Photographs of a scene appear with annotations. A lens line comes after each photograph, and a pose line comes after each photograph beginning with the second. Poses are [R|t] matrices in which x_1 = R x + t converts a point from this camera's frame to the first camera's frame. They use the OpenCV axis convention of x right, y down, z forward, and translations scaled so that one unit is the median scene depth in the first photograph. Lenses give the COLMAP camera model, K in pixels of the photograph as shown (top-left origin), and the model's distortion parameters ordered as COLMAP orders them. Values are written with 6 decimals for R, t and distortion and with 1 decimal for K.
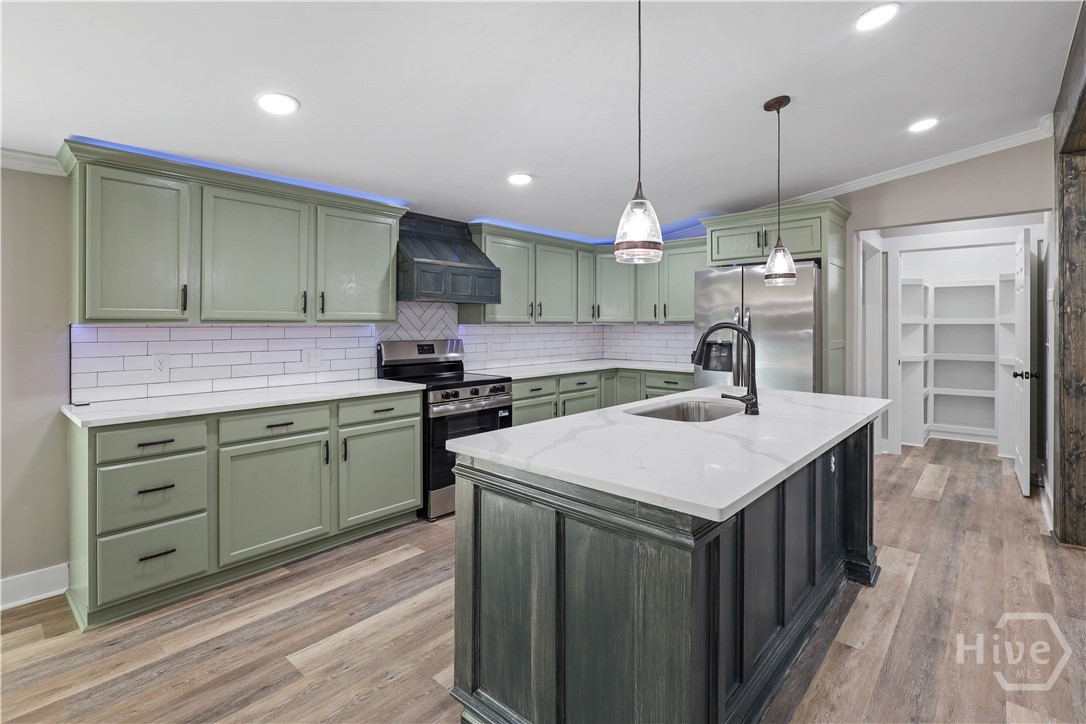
lens RADIAL K [[514.3, 0, 547.0], [0, 514.3, 321.0], [0, 0, 1]] dist [-0.002999, -0.000005]
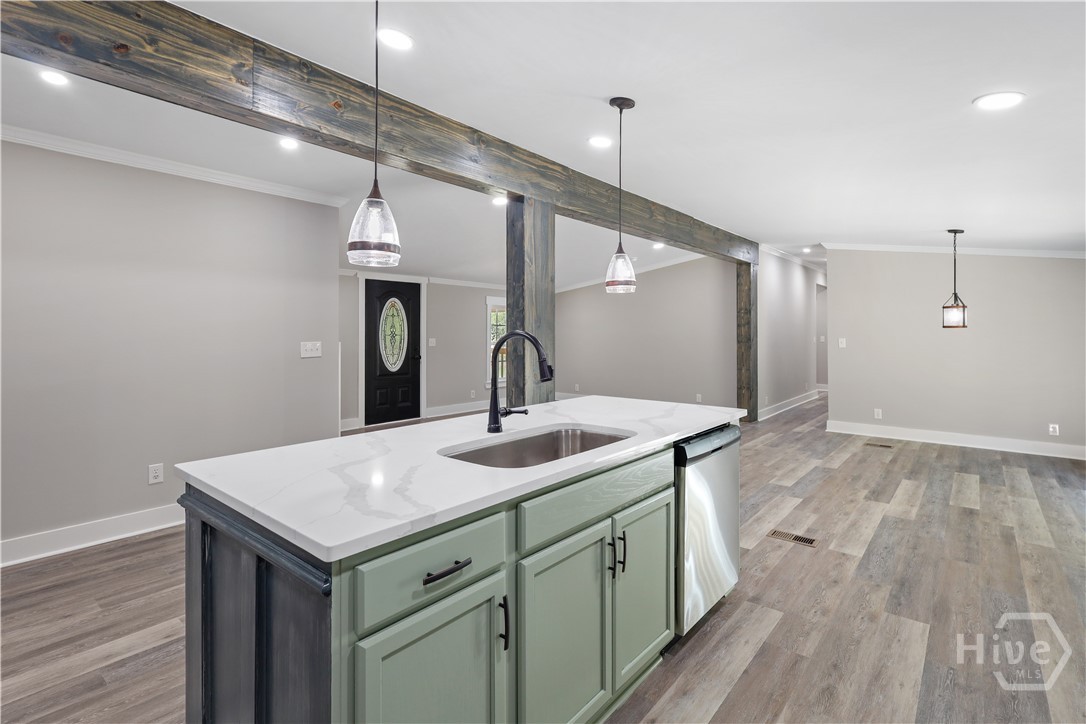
lens RADIAL K [[514.3, 0, 555.9], [0, 514.3, 333.4], [0, 0, 1]] dist [-0.002999, -0.000005]
pose [[-0.999274, -0.000425, -0.038105, 0.213529], [-0.000086, 0.999961, -0.008876, 0.010604], [0.038108, -0.008866, -0.999234, 1.245894]]
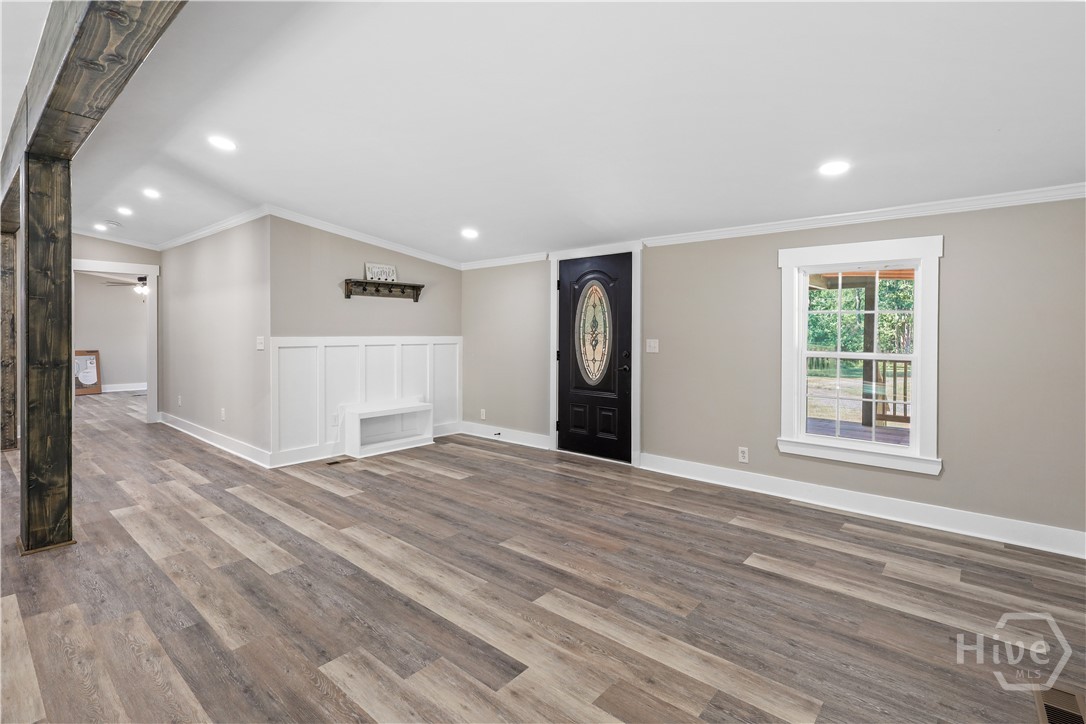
lens RADIAL K [[514.3, 0, 546.7], [0, 514.3, 335.6], [0, 0, 1]] dist [-0.002999, -0.000005]
pose [[-0.017760, -0.007049, 0.999817, -0.712699], [-0.009783, 0.999929, 0.006876, -0.003659], [-0.999794, -0.009659, -0.017828, -0.803312]]
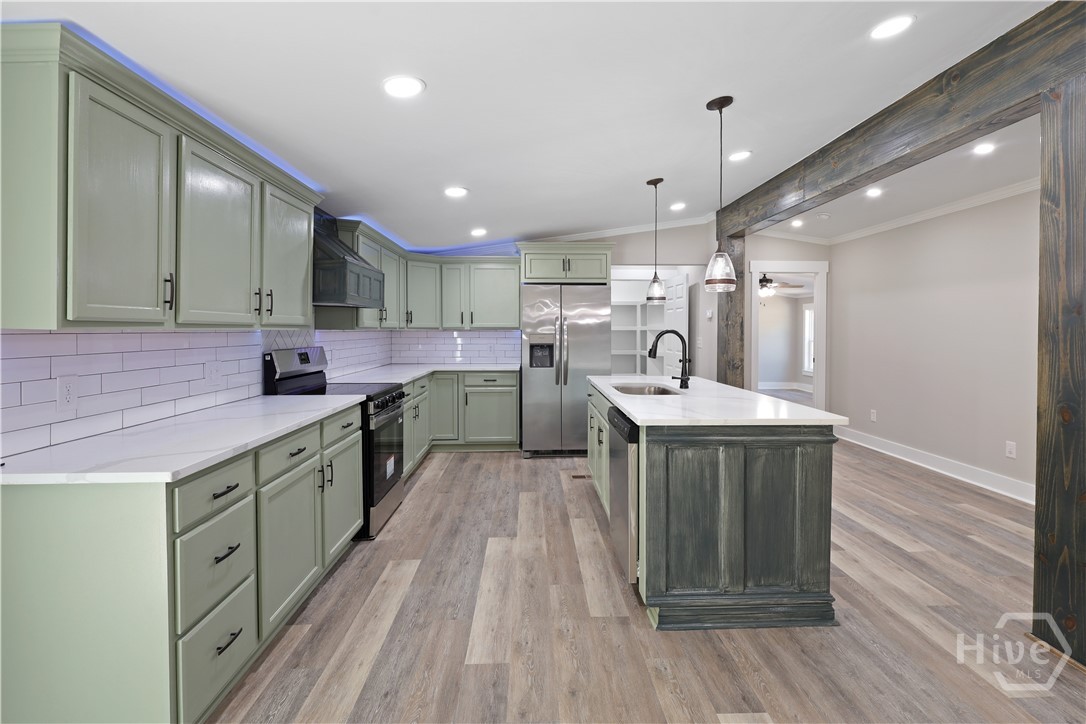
lens RADIAL K [[514.3, 0, 550.2], [0, 514.3, 335.4], [0, 0, 1]] dist [-0.002999, -0.000005]
pose [[0.722671, -0.005119, 0.691173, -0.635067], [-0.007396, 0.999858, 0.015138, -0.000046], [-0.691153, -0.016052, 0.722531, 0.103257]]
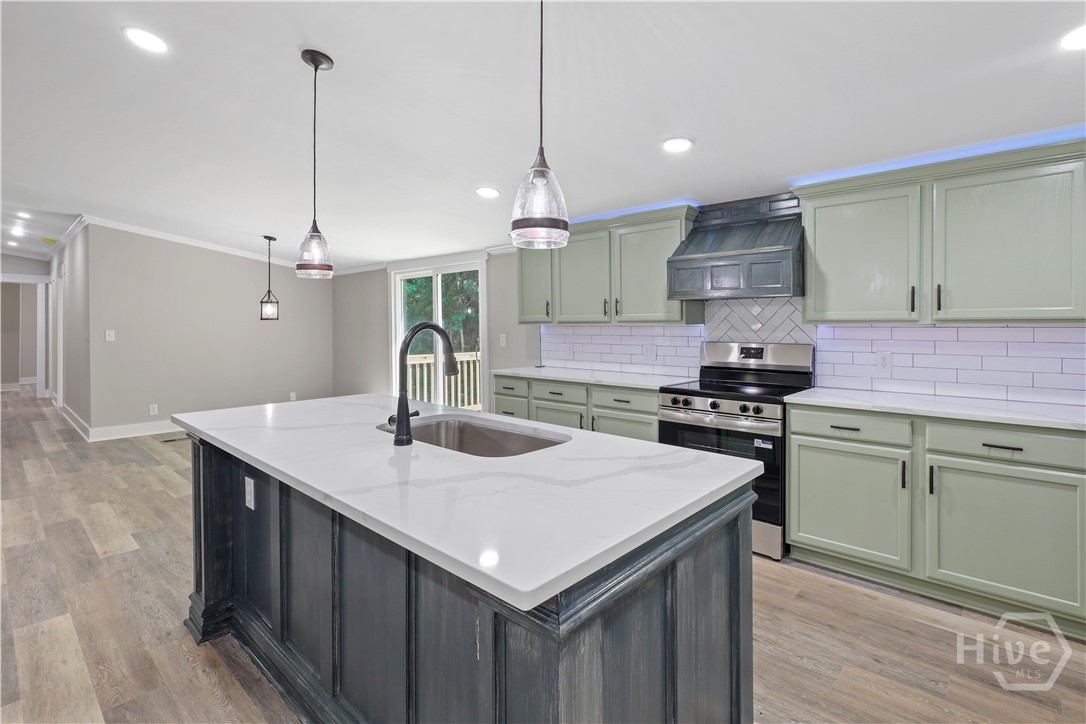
lens RADIAL K [[514.3, 0, 554.6], [0, 514.3, 322.2], [0, 0, 1]] dist [-0.002999, -0.000005]
pose [[-0.005472, -0.004267, -0.999976, 0.751840], [0.008039, 0.999958, -0.004311, 0.004860], [0.999953, -0.008063, -0.005437, 0.801735]]
